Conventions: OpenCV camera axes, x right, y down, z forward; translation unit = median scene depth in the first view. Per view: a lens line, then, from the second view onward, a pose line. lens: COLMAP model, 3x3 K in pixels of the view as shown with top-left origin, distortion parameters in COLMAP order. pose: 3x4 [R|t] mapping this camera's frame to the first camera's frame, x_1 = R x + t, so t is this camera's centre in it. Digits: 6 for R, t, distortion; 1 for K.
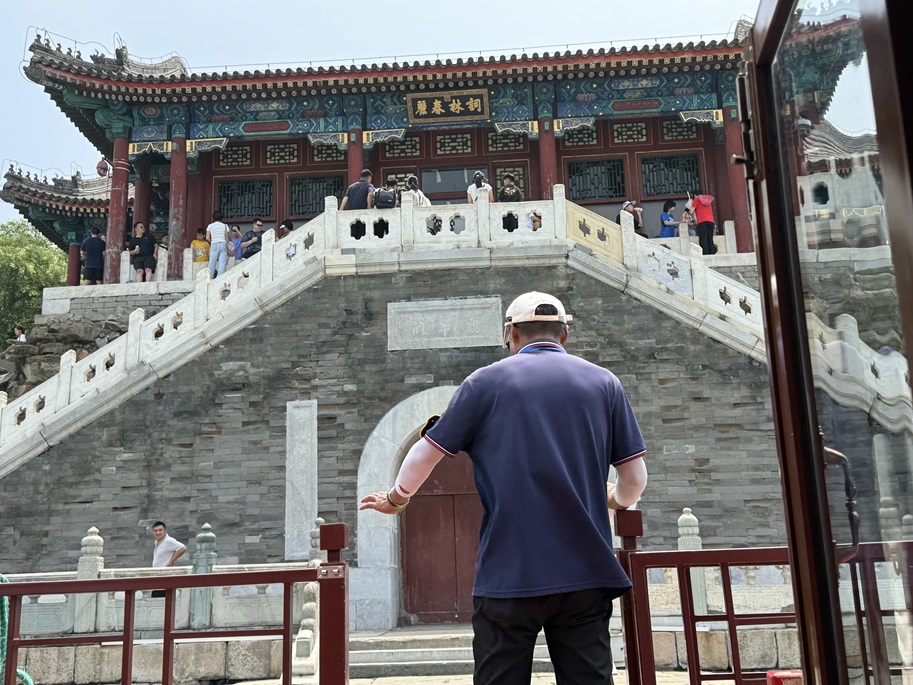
lens RADIAL K [[1067.9, 0, 458.7], [0, 1067.9, 307.8], [0, 0, 1]] dist [0.219706, -0.463673]
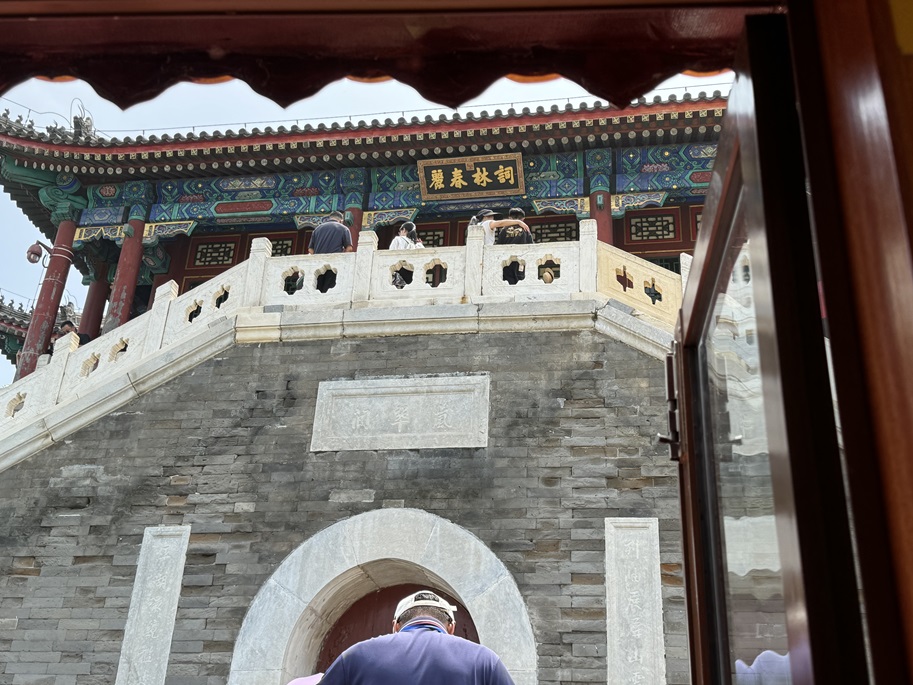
lens RADIAL K [[1067.9, 0, 458.7], [0, 1067.9, 307.8], [0, 0, 1]] dist [0.219706, -0.463673]
pose [[0.992309, 0.014709, -0.122908, 0.098714], [-0.041560, 0.974868, -0.218871, 0.091861], [0.116600, 0.222296, 0.967982, 0.359599]]
